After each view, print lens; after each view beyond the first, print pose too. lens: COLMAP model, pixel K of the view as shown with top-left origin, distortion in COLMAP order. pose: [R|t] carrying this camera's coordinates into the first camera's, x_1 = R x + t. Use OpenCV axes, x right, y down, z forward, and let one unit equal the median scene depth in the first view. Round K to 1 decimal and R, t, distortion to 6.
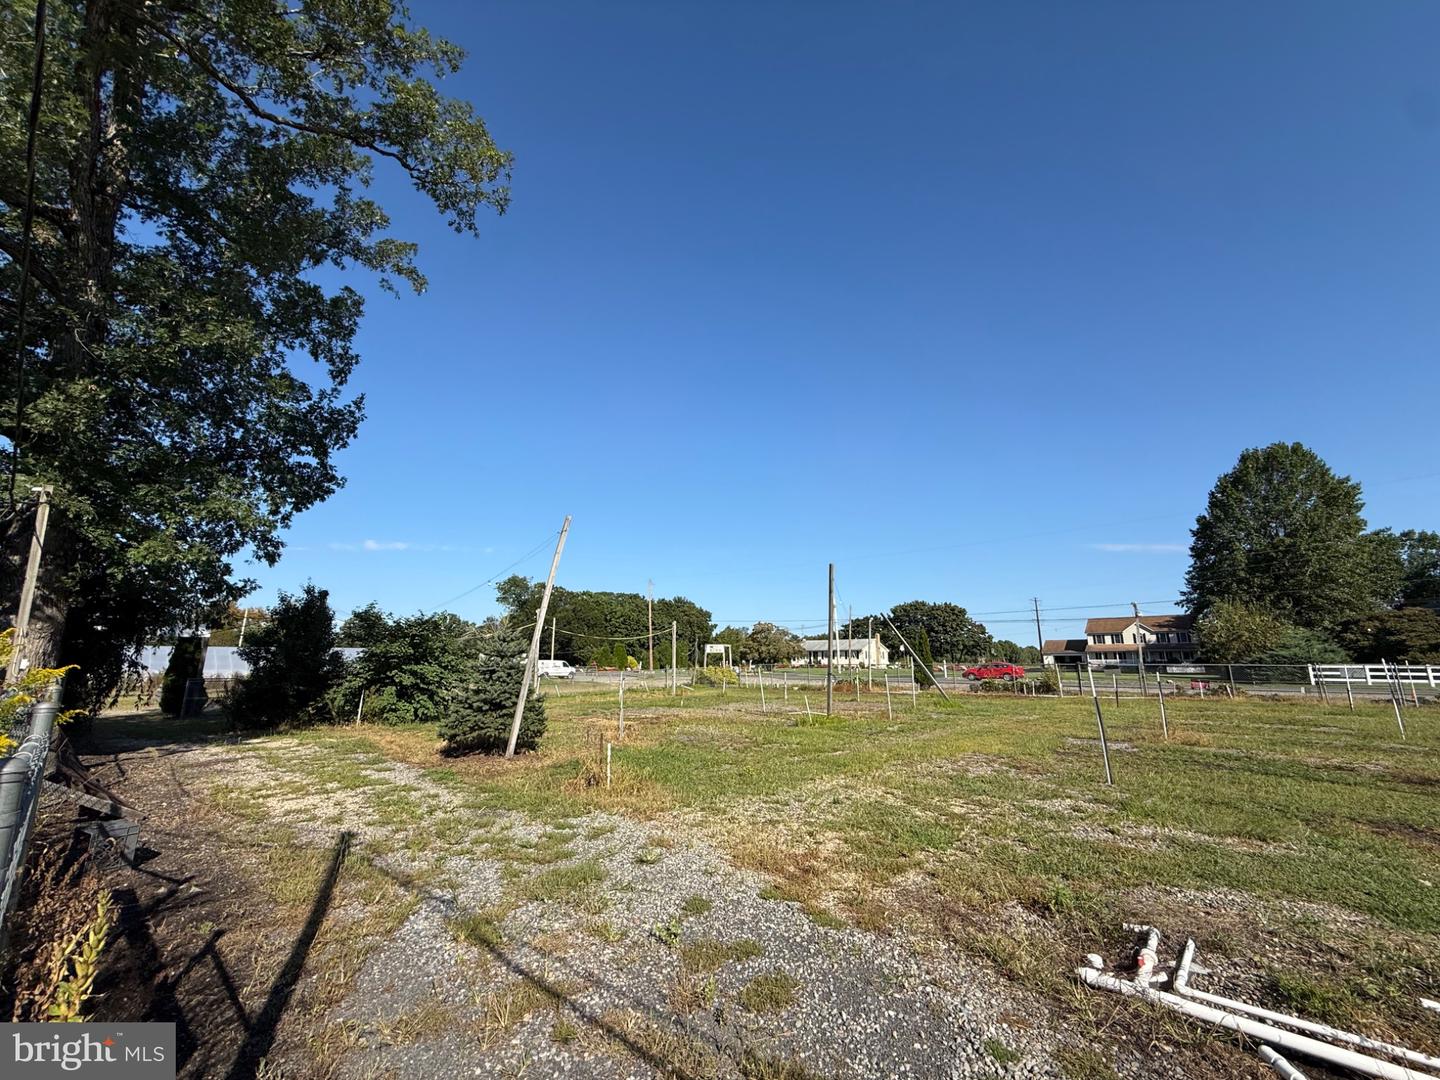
lens RADIAL K [[572.2, 0, 724.9], [0, 572.2, 535.2], [0, 0, 1]] dist [0.000014, 0.000378]
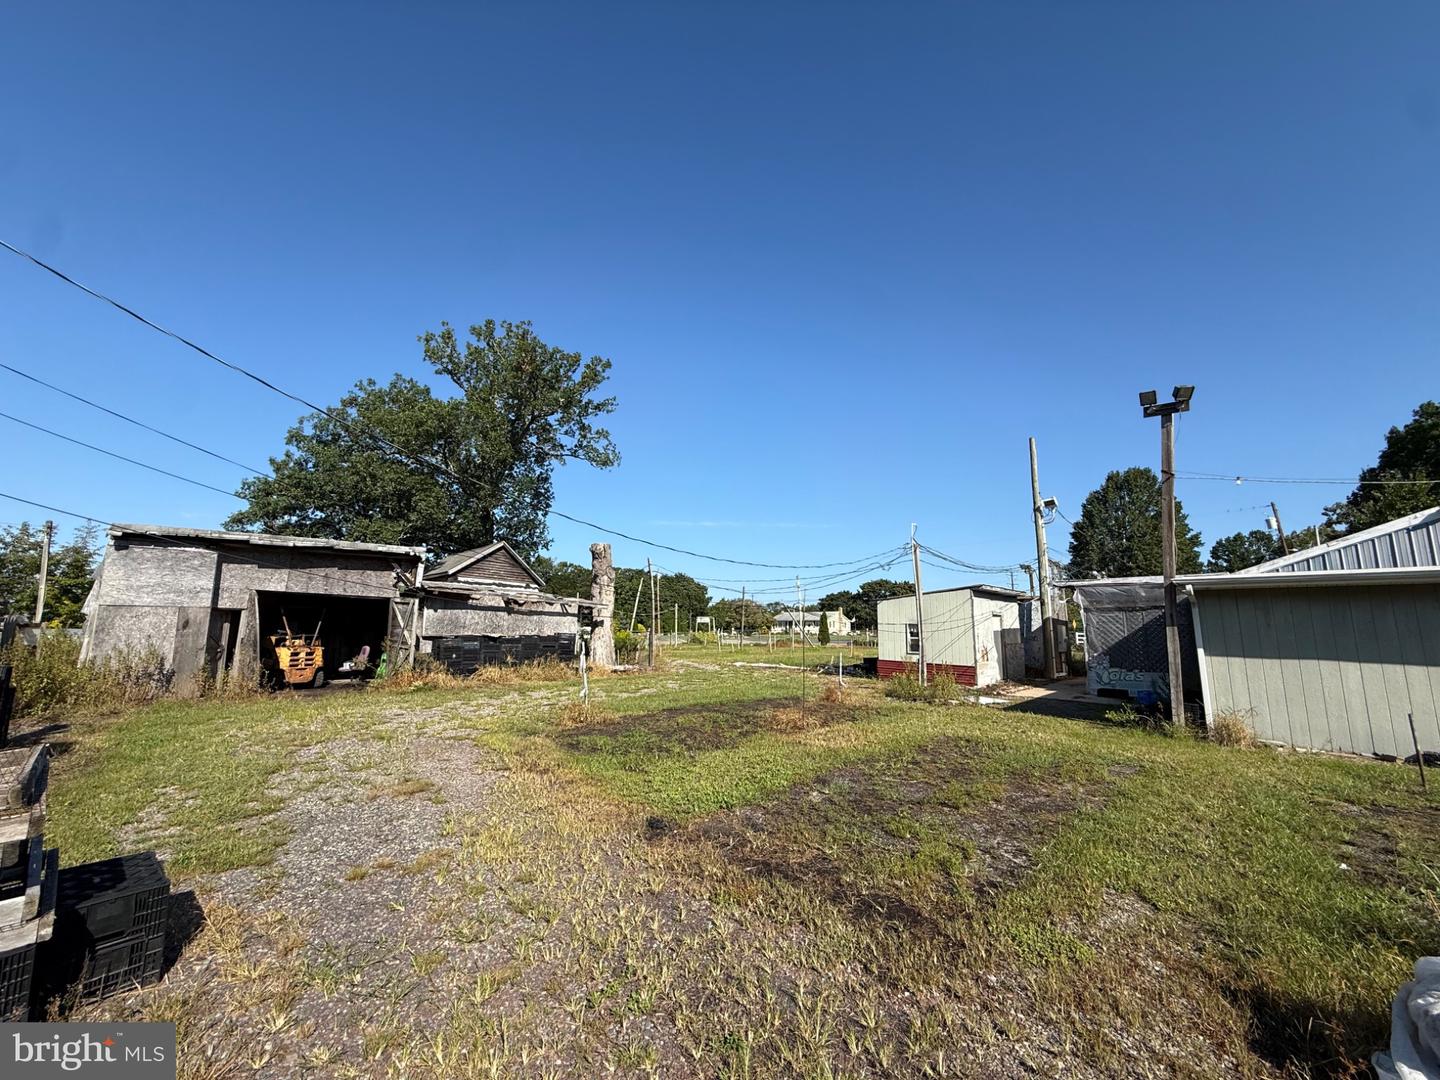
lens RADIAL K [[572.2, 0, 722.8], [0, 572.2, 532.1], [0, 0, 1]] dist [0.000014, 0.000378]
pose [[0.999959, 0.007349, -0.005282, 0.018417], [-0.007083, 0.998789, 0.048680, -0.047376], [0.005633, -0.048641, 0.998800, -0.220093]]
